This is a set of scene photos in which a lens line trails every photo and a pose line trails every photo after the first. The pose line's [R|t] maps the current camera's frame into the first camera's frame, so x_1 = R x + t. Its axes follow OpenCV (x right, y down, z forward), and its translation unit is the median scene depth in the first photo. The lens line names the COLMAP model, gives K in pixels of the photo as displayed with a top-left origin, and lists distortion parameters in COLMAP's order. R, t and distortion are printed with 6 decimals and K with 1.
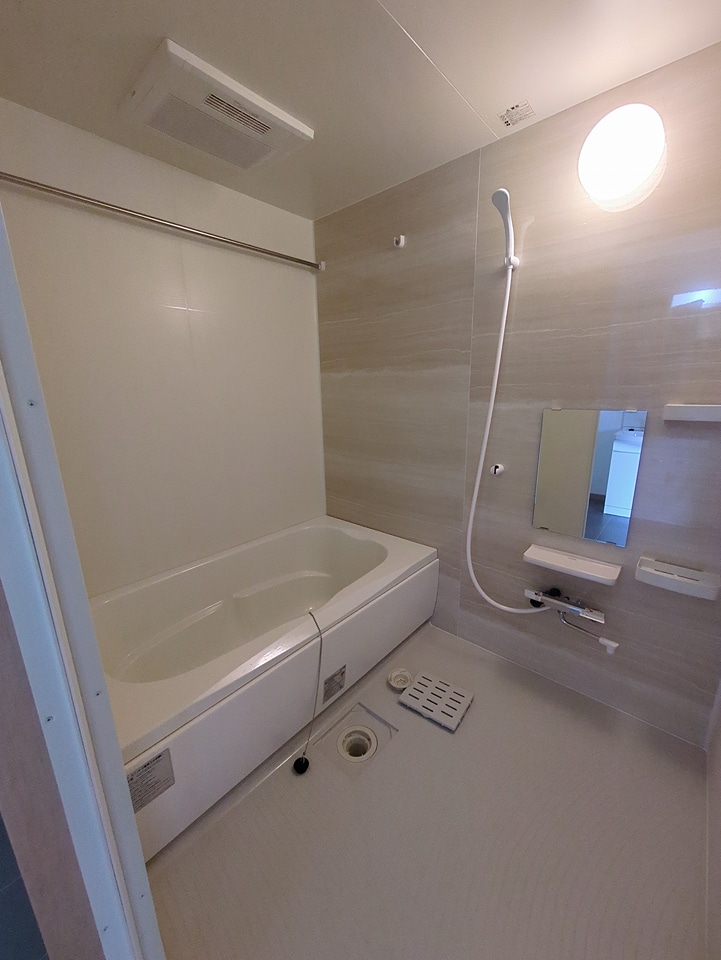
lens RADIAL K [[379.9, 0, 363.5], [0, 379.9, 481.0], [0, 0, 1]] dist [-0.001191, 0.000017]
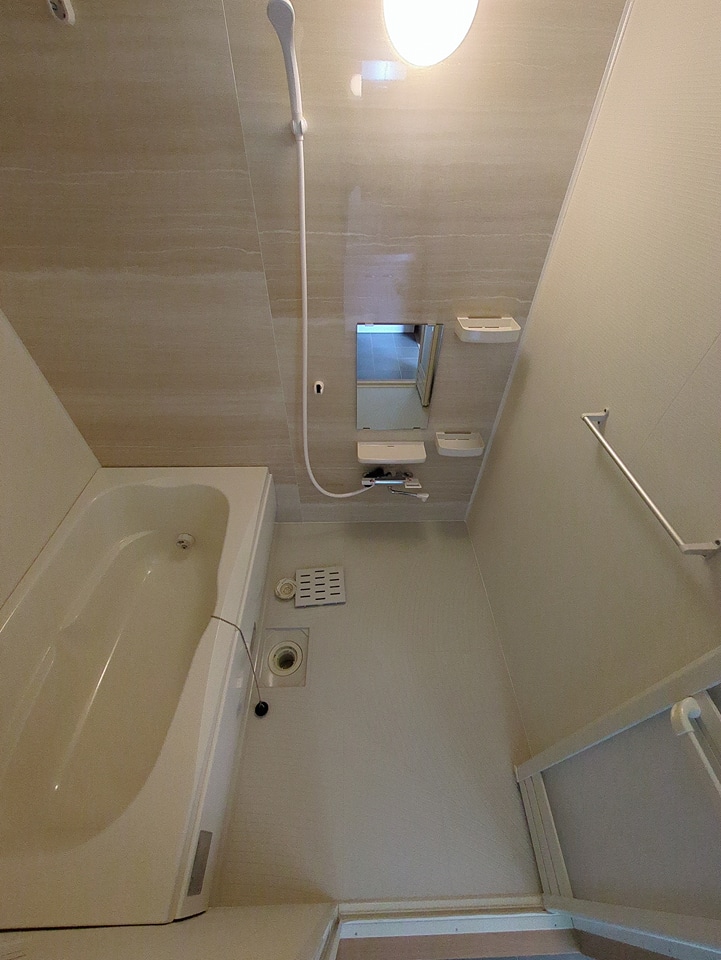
lens RADIAL K [[376.7, 0, 361.7], [0, 376.7, 481.7], [0, 0, 1]] dist [0.000143, 0.000059]
pose [[0.729031, -0.457803, 0.508851, -0.173005], [0.141032, 0.827927, 0.542813, -0.345338], [-0.669793, -0.323963, 0.668150, 0.200538]]
